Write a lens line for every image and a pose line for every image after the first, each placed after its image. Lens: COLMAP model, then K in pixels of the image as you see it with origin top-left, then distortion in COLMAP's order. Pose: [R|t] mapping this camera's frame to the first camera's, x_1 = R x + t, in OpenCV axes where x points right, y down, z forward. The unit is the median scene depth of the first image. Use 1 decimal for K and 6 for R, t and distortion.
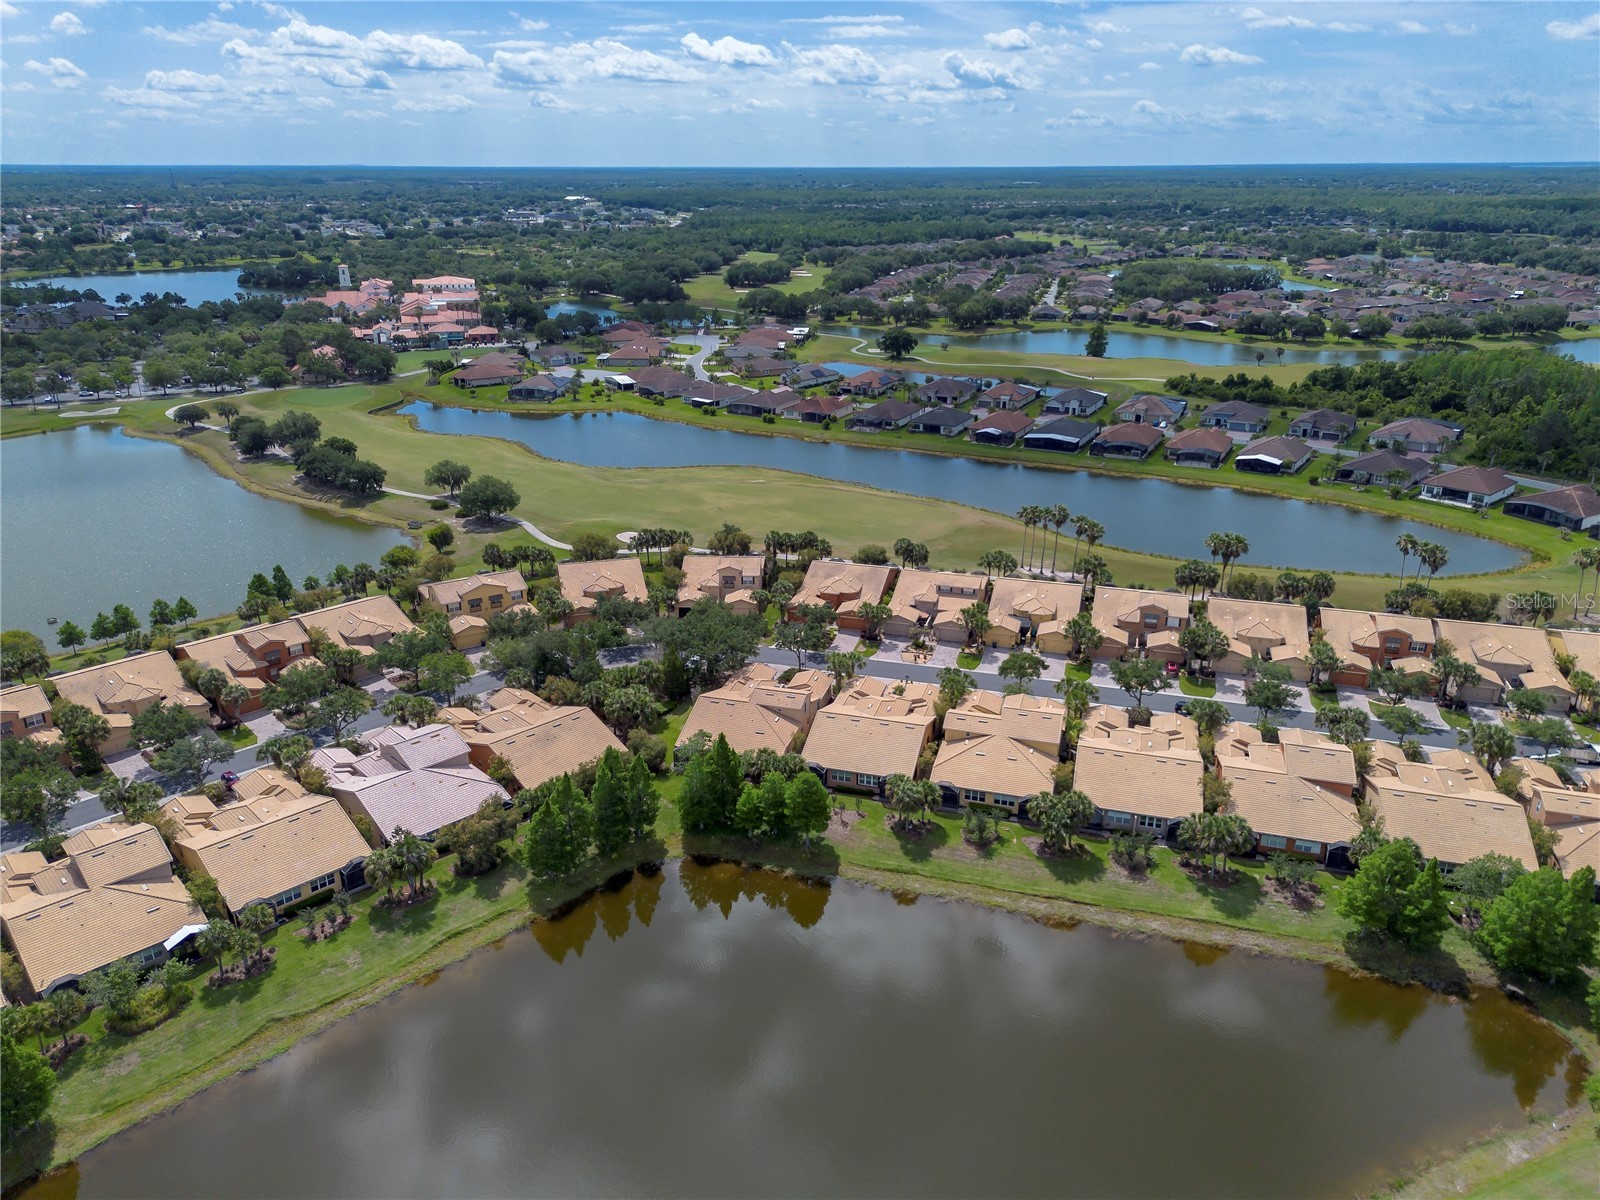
lens RADIAL K [[1142.3, 0, 801.7], [0, 1142.3, 591.0], [0, 0, 1]] dist [0.058166, -0.044349]
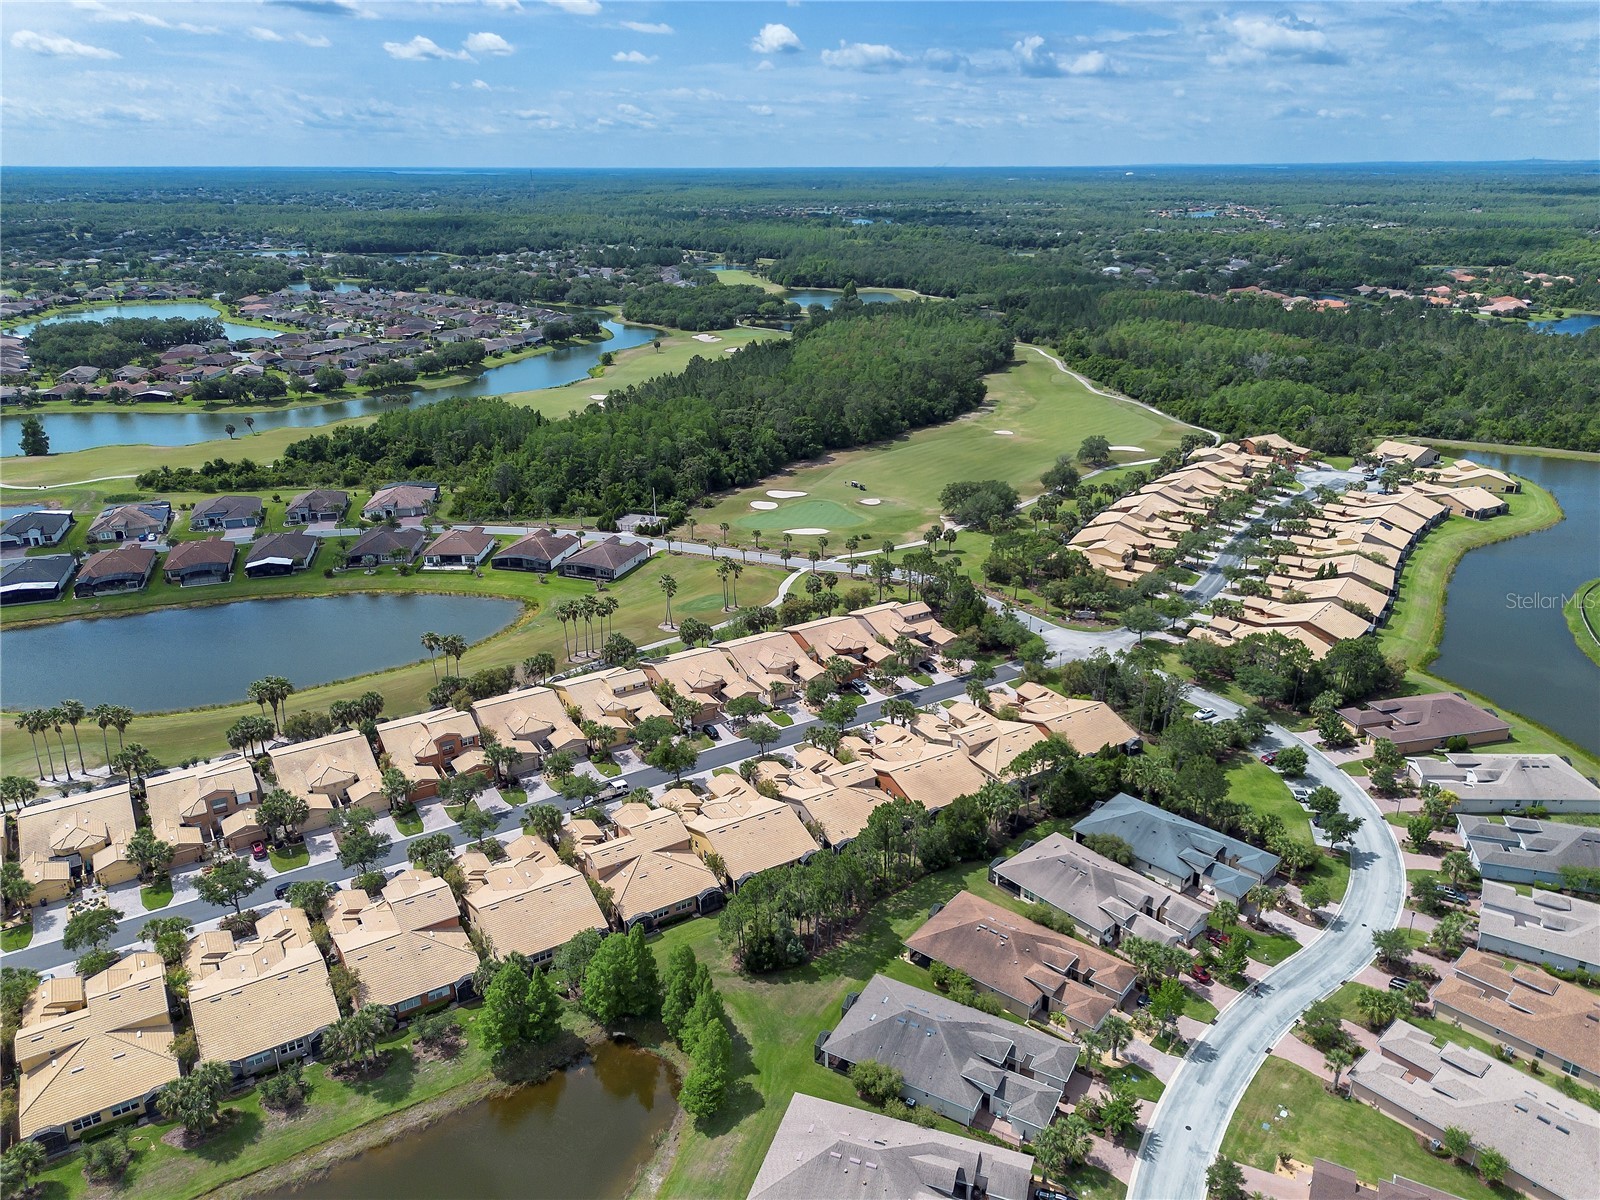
lens RADIAL K [[1142.3, 0, 801.4], [0, 1142.3, 597.0], [0, 0, 1]] dist [0.058166, -0.044349]
pose [[0.667786, -0.268234, 0.694343, 0.003117], [0.260194, 0.958085, 0.119879, -0.130761], [-0.697395, 0.100610, 0.709589, -0.045913]]
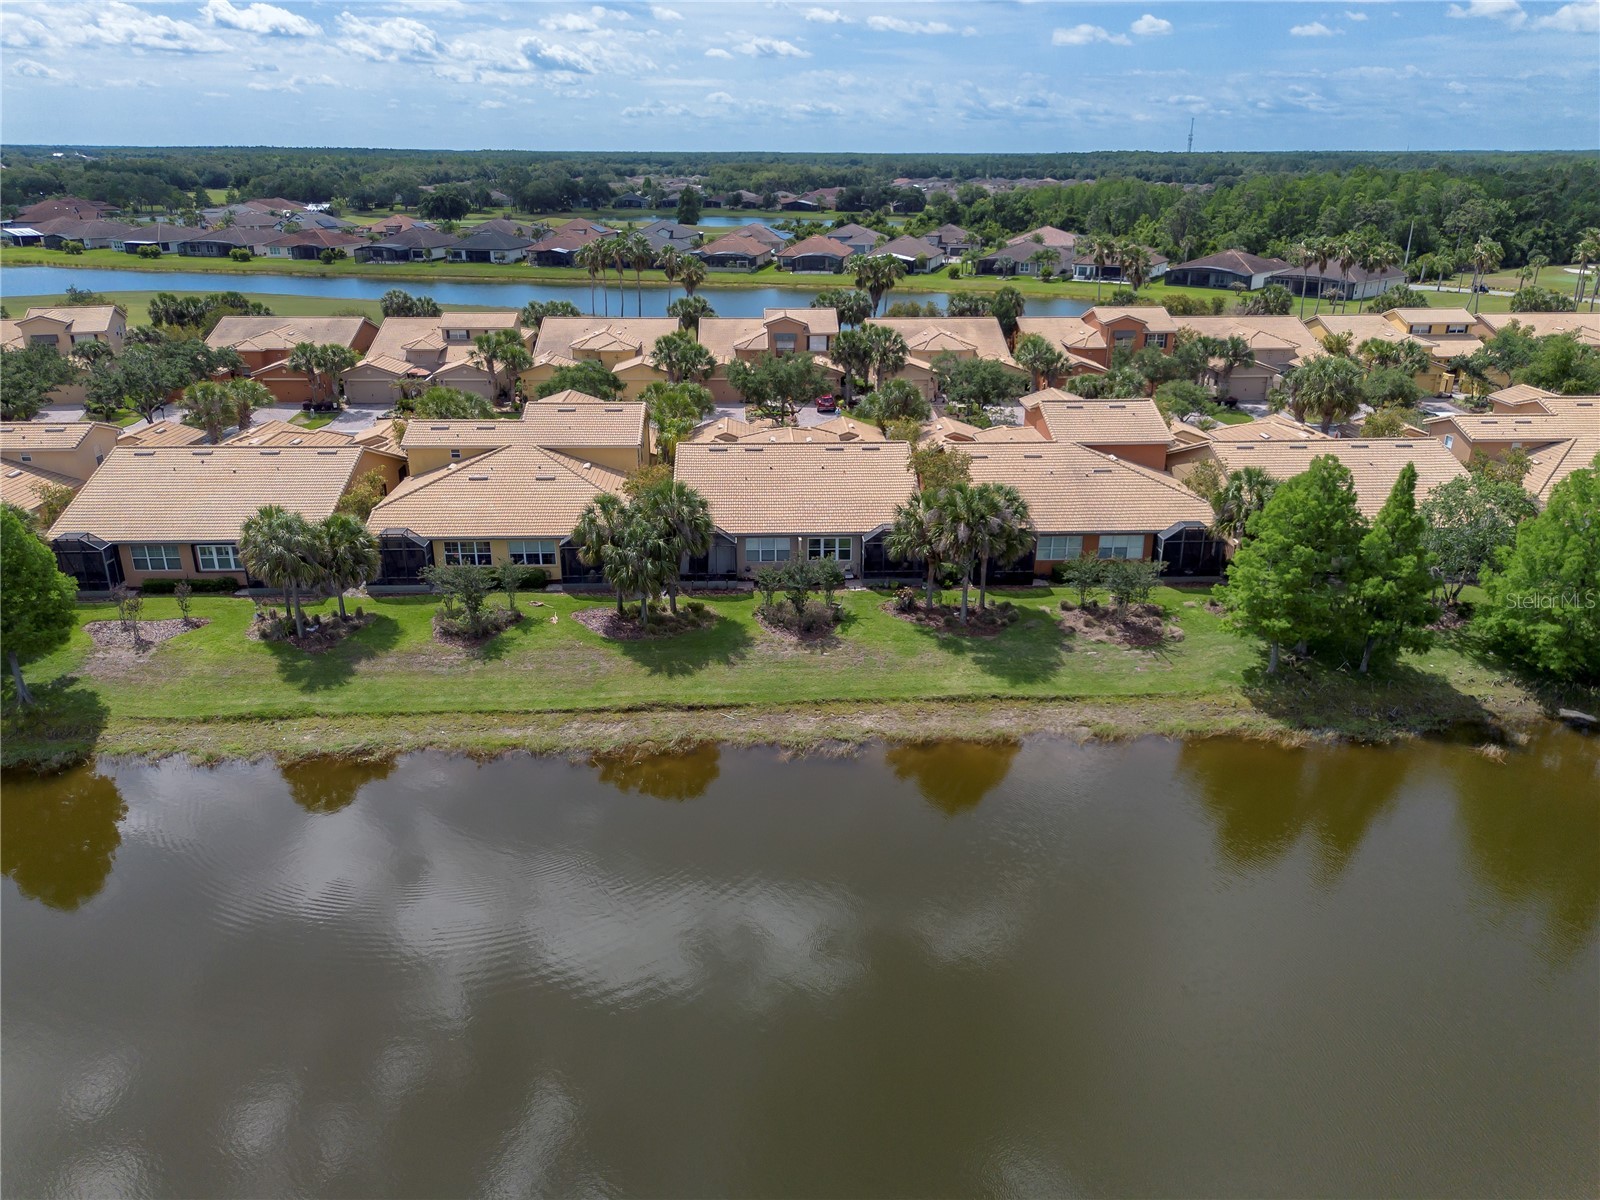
lens RADIAL K [[1142.3, 0, 798.0], [0, 1142.3, 585.6], [0, 0, 1]] dist [0.058166, -0.044349]
pose [[0.946431, -0.109625, 0.303729, 0.102732], [0.113160, 0.993559, 0.005995, 0.154911], [-0.302429, 0.028696, 0.952740, 0.394434]]
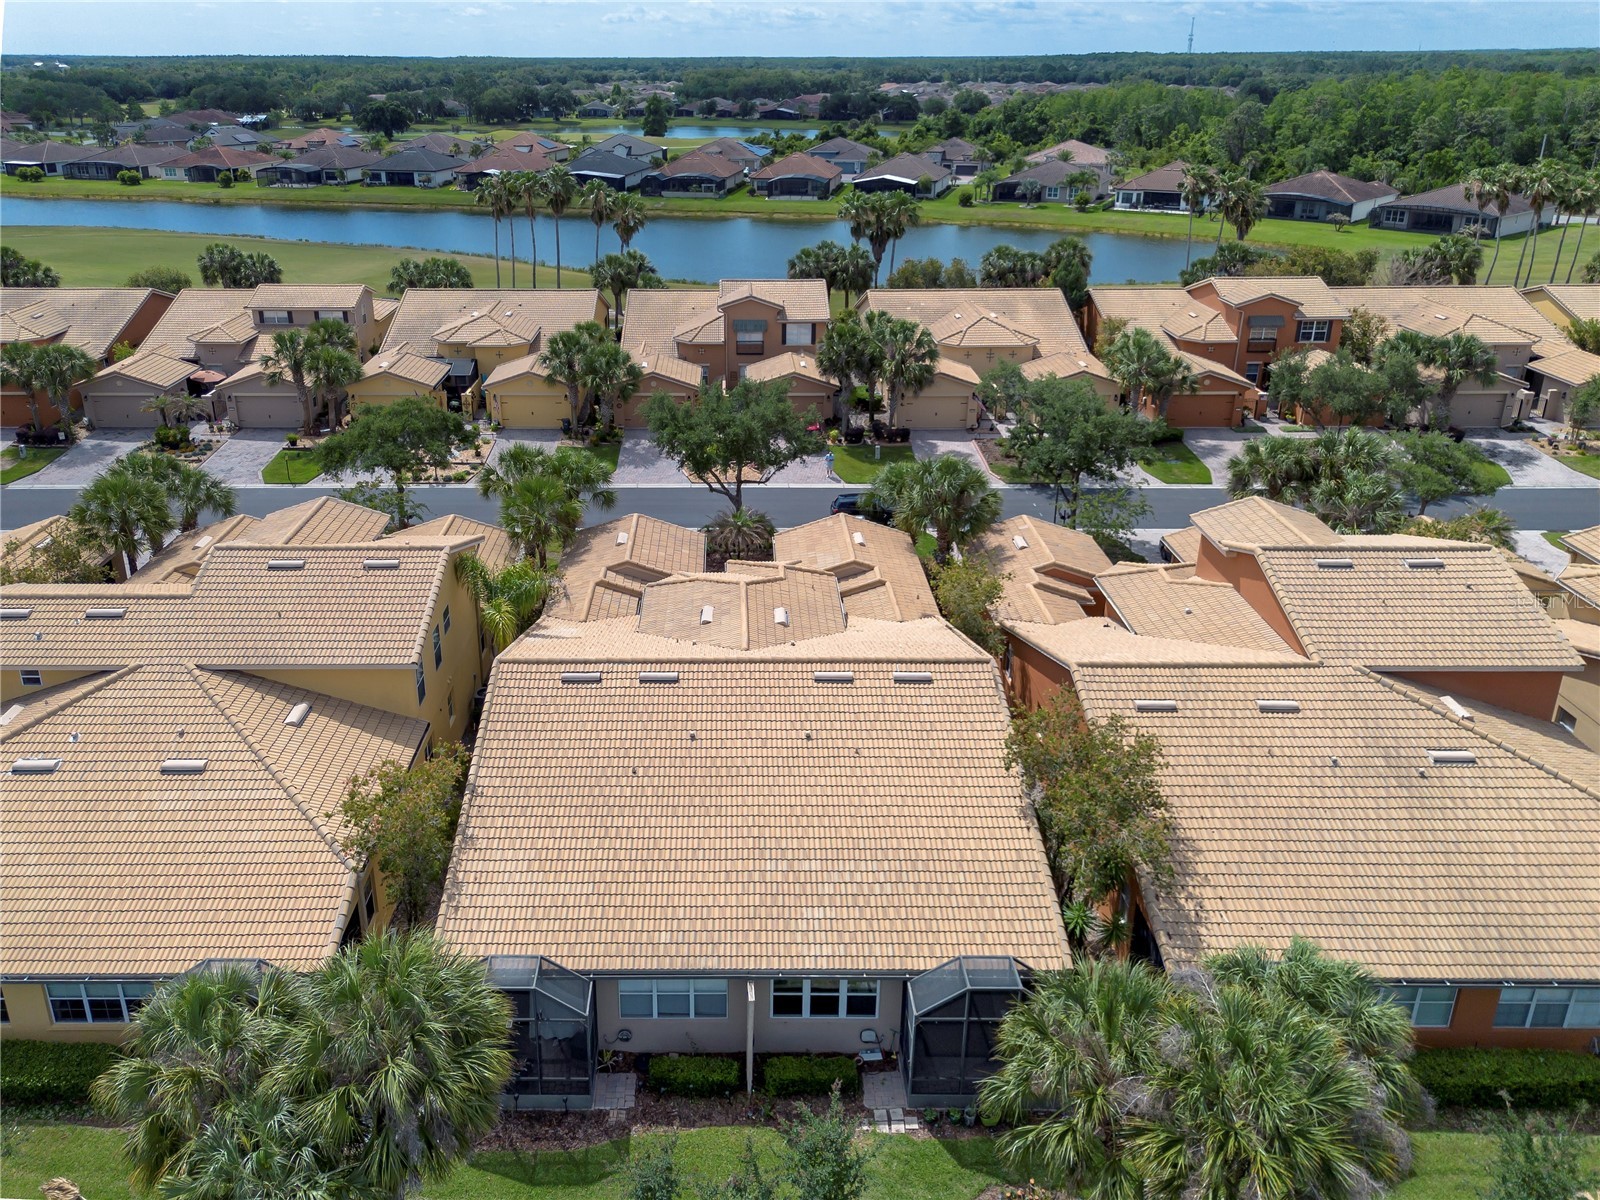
lens RADIAL K [[1142.3, 0, 717.7], [0, 1142.3, 475.5], [0, 0, 1]] dist [0.058166, -0.044349]
pose [[0.961588, -0.095072, 0.257509, 0.176919], [0.101187, 0.994811, -0.010569, 0.080660], [-0.255168, 0.036220, 0.966218, 0.589825]]
